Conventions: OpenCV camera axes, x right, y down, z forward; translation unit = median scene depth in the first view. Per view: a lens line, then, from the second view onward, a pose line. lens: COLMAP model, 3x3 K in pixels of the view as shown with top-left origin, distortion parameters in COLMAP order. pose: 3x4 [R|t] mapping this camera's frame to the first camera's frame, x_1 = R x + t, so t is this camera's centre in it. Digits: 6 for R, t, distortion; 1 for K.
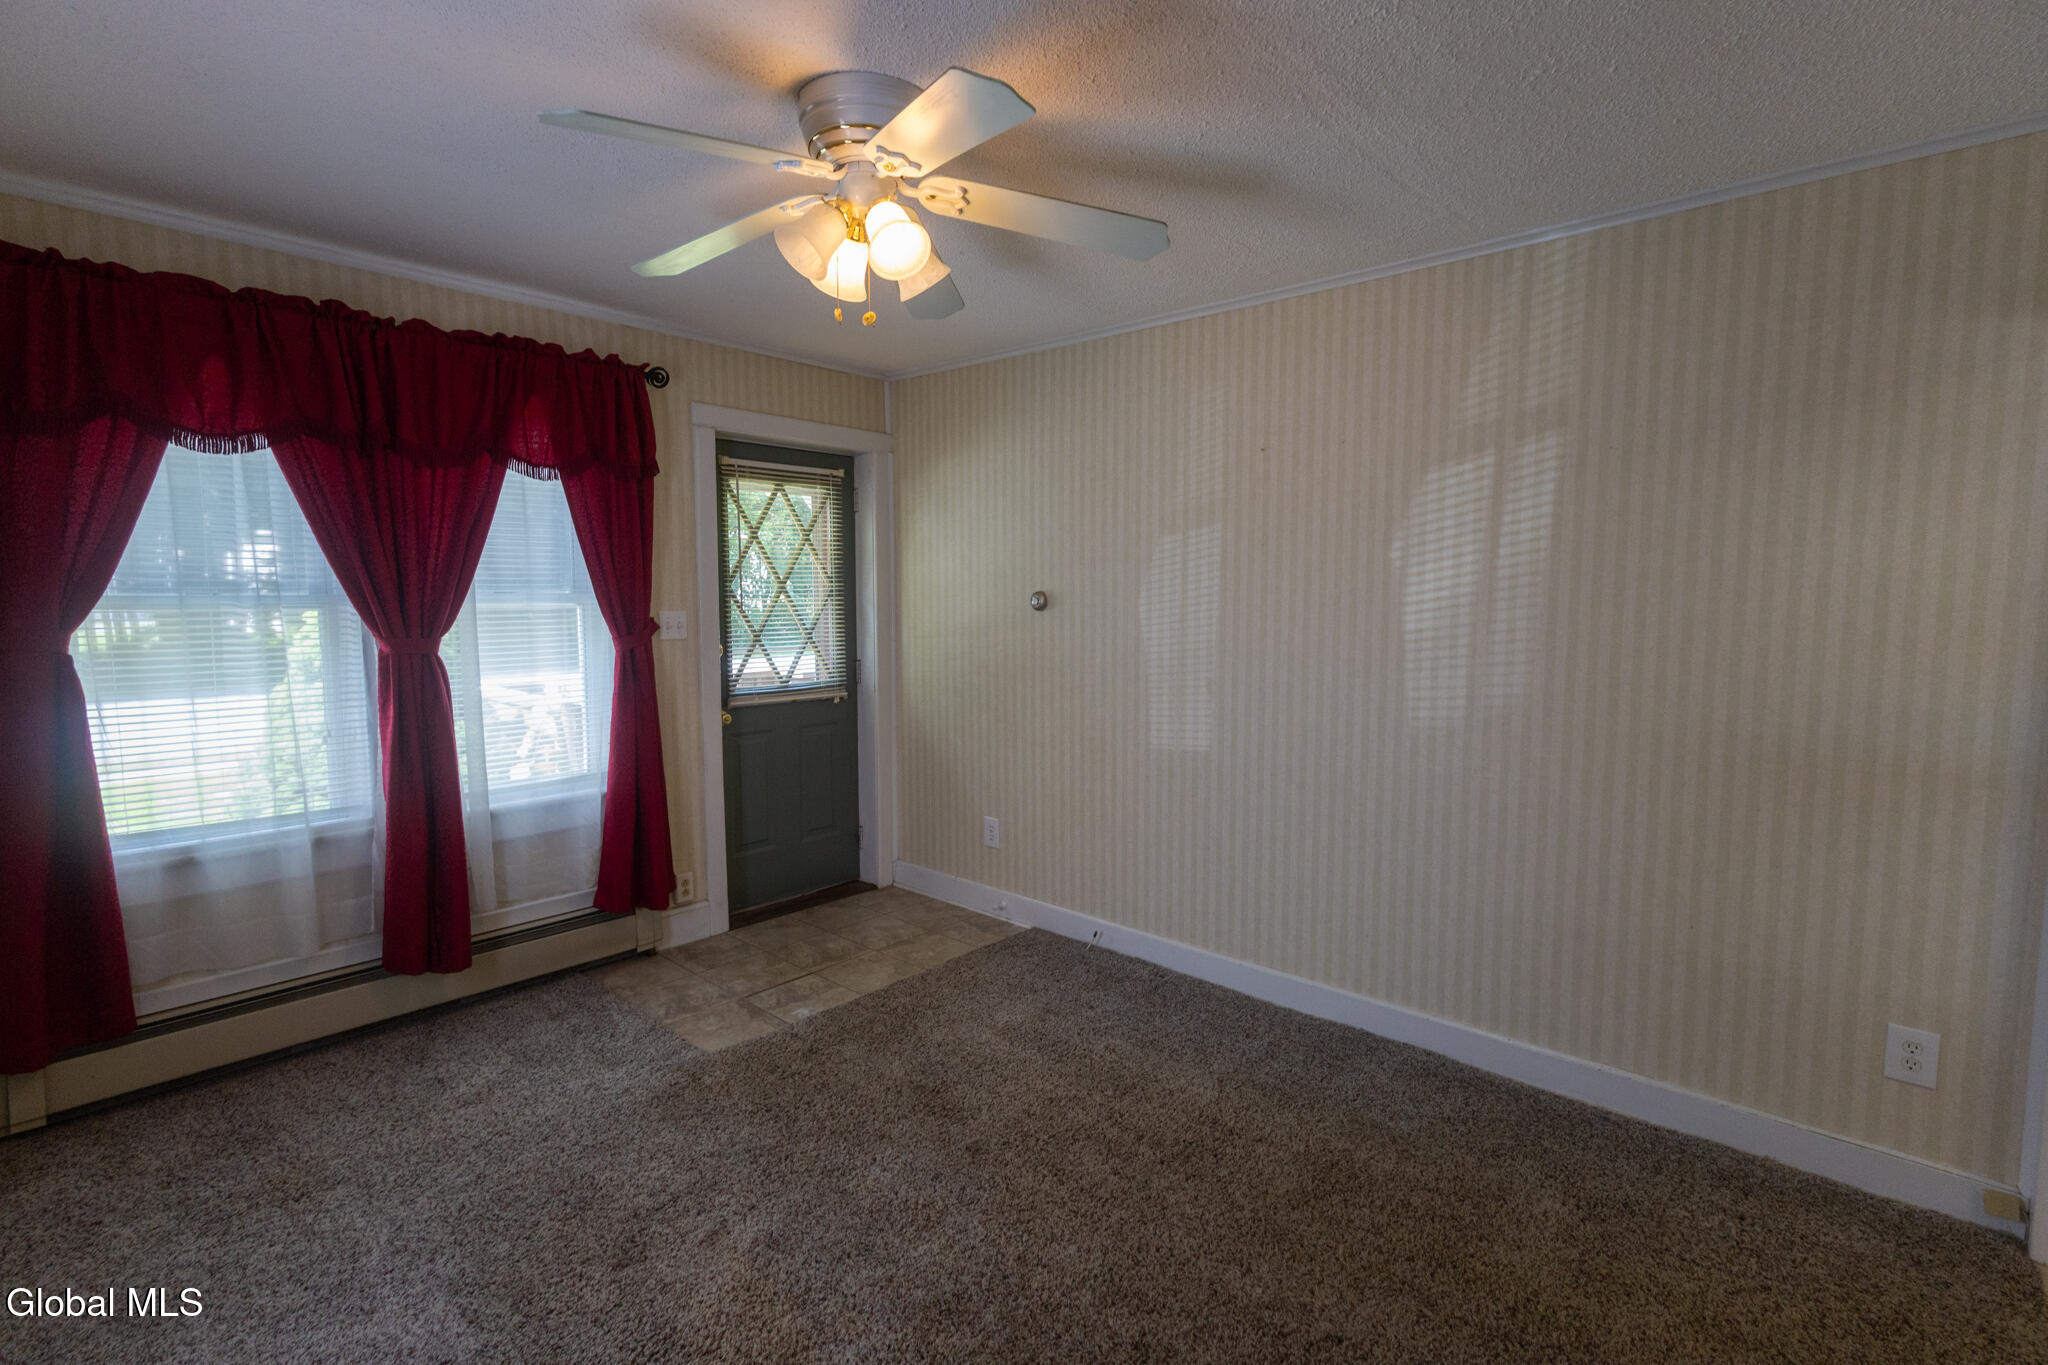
lens RADIAL K [[937.4, 0, 1016.2], [0, 937.4, 679.8], [0, 0, 1]] dist [0.007663, -0.000087]
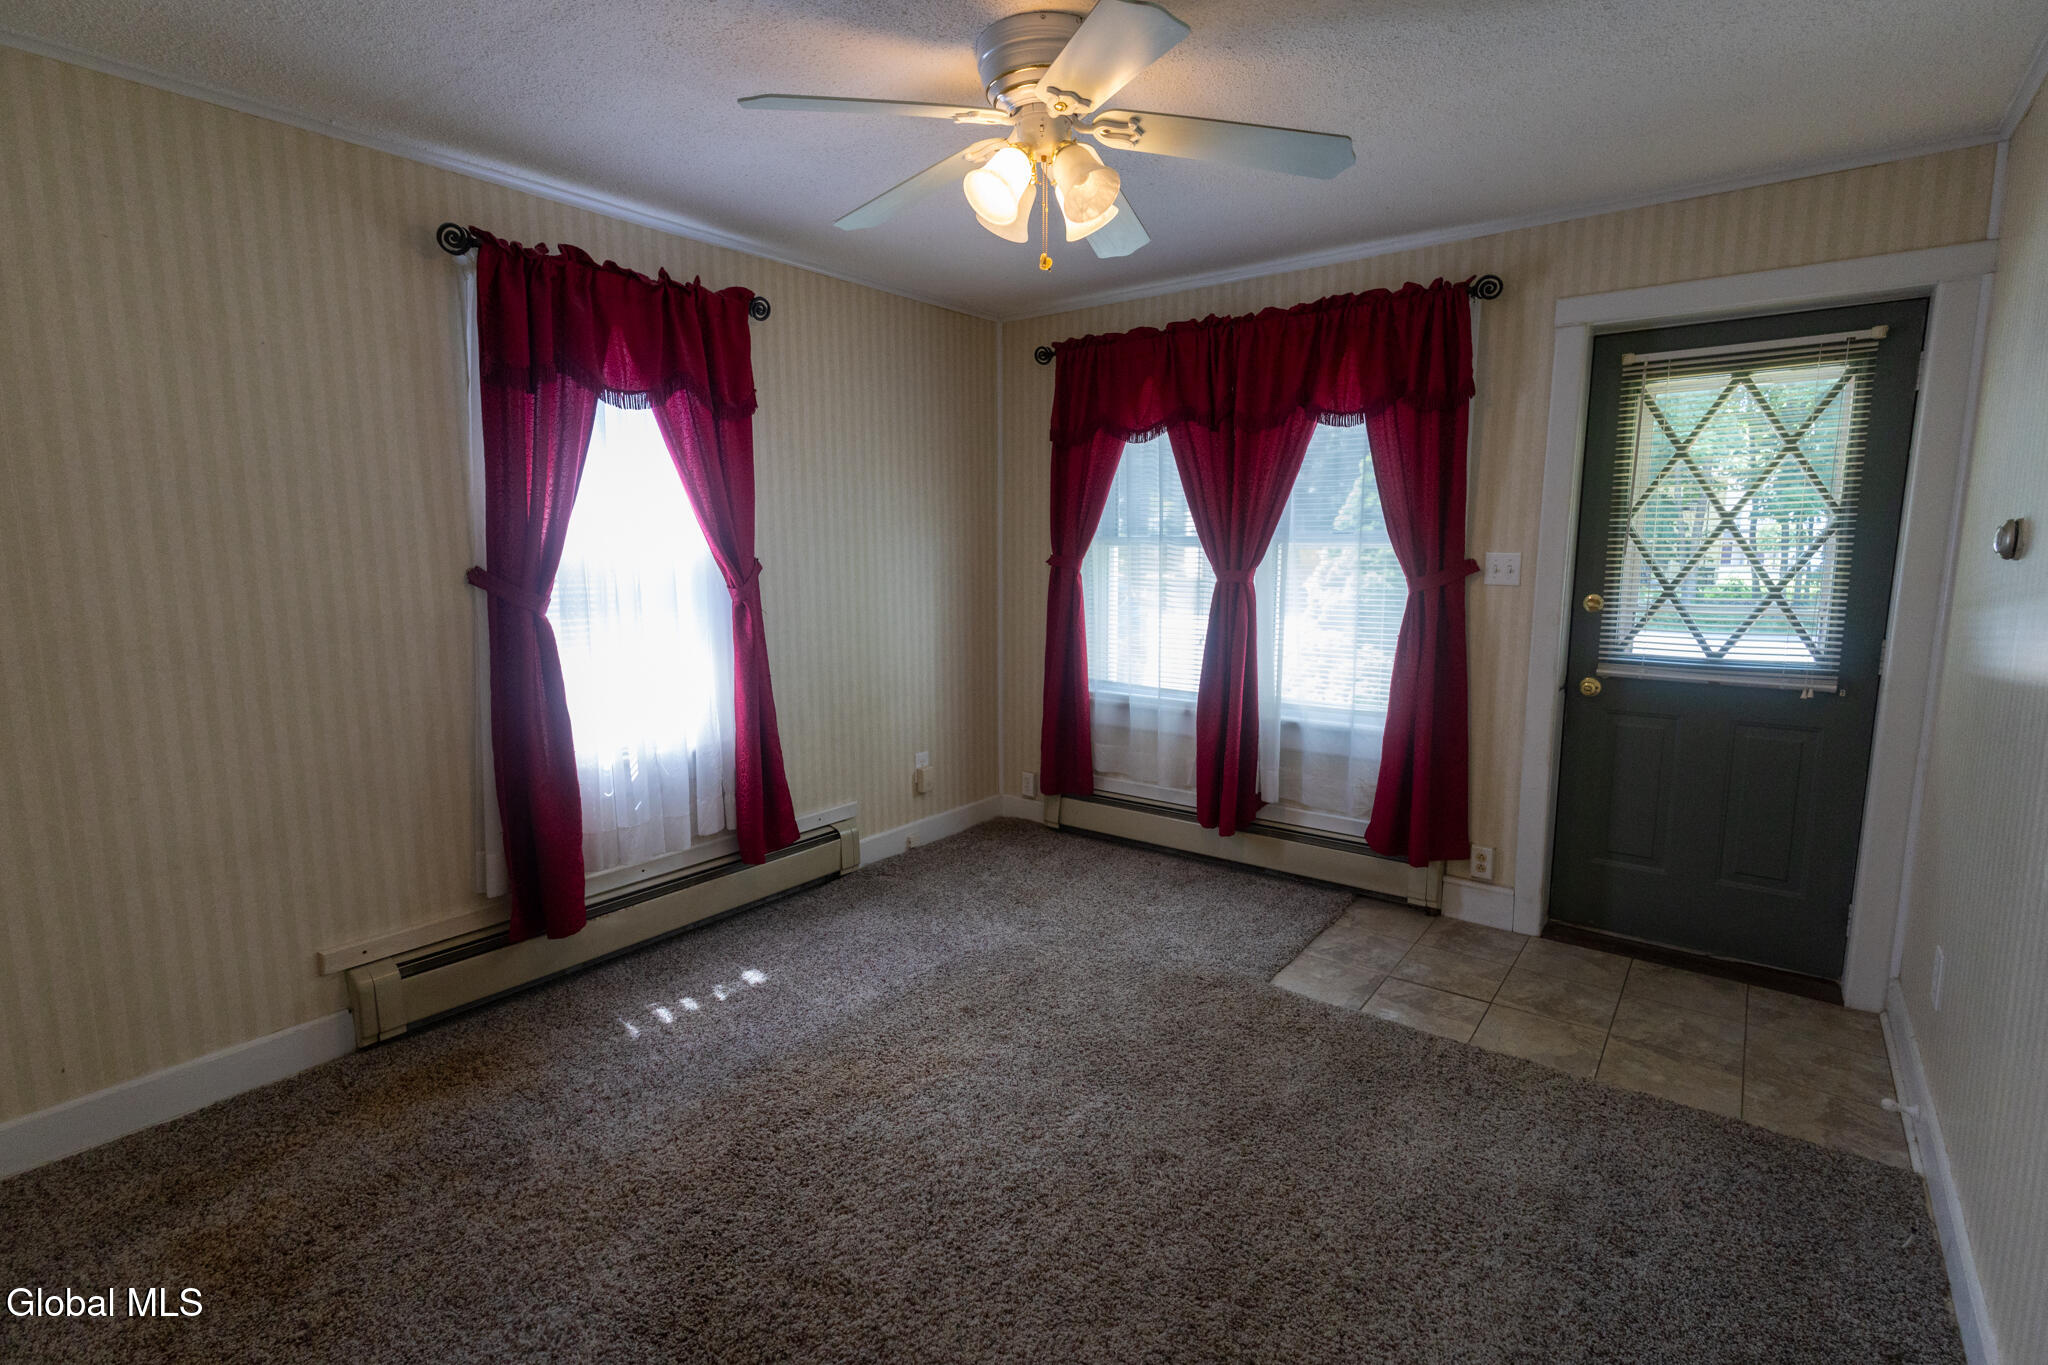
lens RADIAL K [[937.4, 0, 1012.5], [0, 937.4, 673.5], [0, 0, 1]] dist [0.007663, -0.000087]
pose [[0.103368, 0.139082, -0.984871, 0.491156], [-0.086386, 0.987689, 0.130413, -0.037662], [0.990885, 0.071598, 0.114111, 0.470313]]
